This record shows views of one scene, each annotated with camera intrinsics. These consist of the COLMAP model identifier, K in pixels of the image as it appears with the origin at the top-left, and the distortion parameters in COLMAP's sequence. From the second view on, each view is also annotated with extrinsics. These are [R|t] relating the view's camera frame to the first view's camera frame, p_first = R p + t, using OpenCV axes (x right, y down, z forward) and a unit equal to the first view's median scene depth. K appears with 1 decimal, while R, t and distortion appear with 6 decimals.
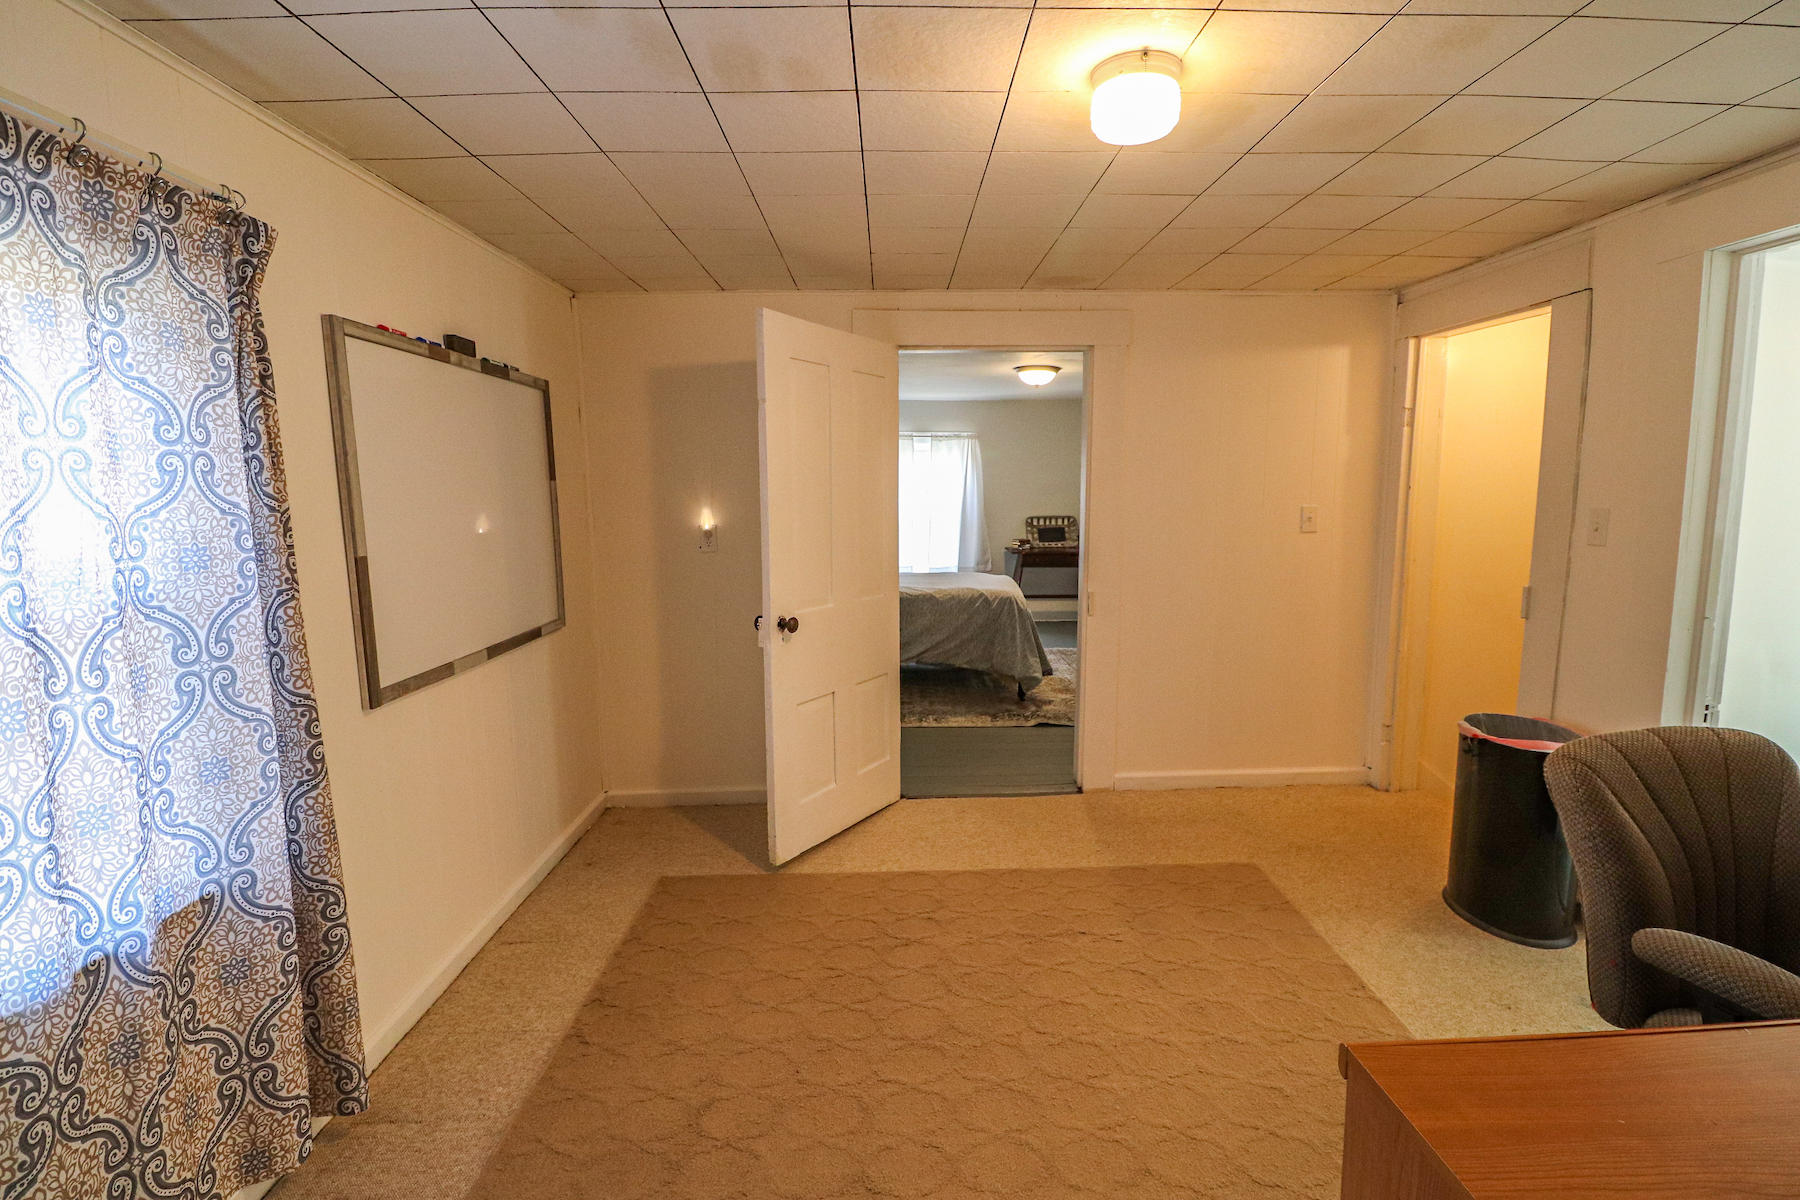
lens RADIAL K [[854.9, 0, 904.3], [0, 854.9, 598.4], [0, 0, 1]] dist [0.000619, 0.000010]
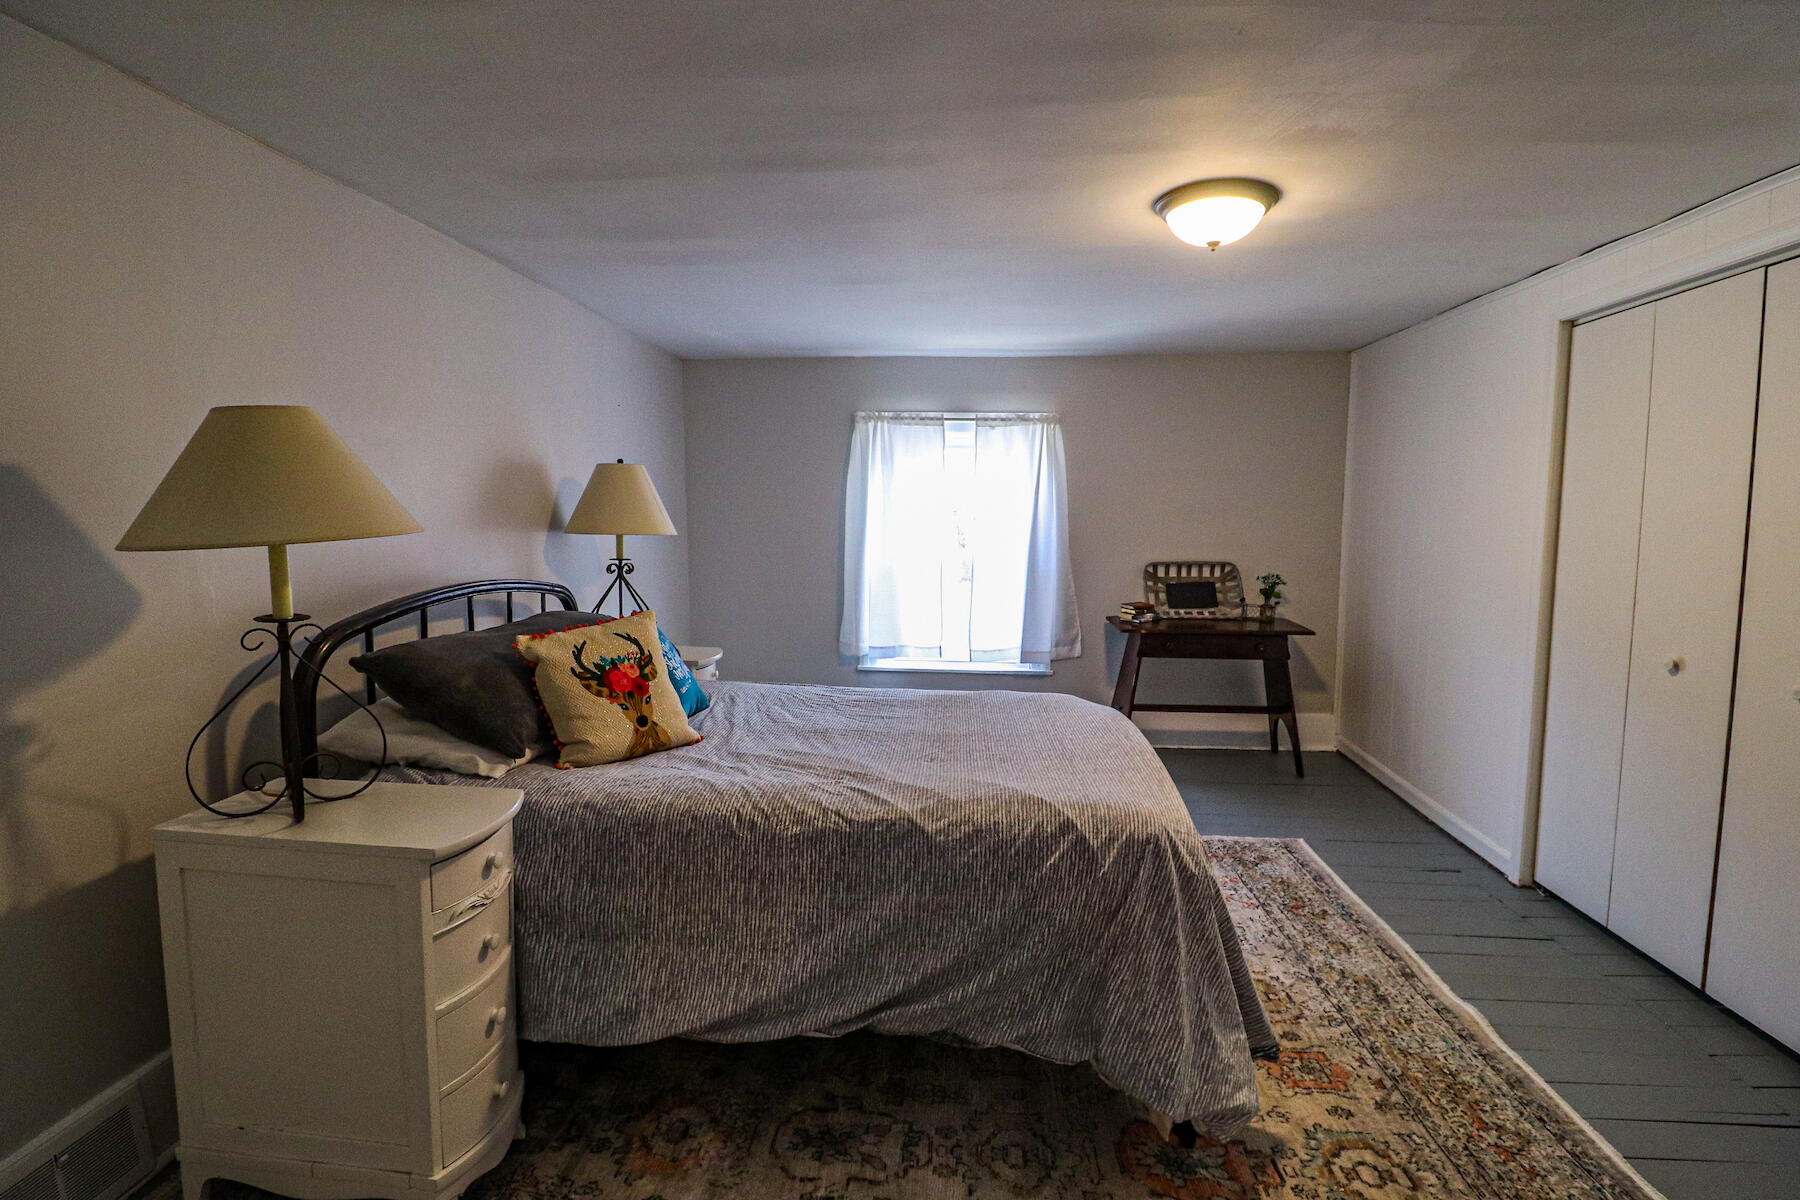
lens RADIAL K [[854.9, 0, 903.0], [0, 854.9, 594.5], [0, 0, 1]] dist [0.000619, 0.000010]
pose [[0.995601, 0.015107, -0.092474, 0.037237], [-0.018508, 0.999179, -0.036030, -0.052166], [0.091853, 0.037583, 0.995063, 0.435422]]
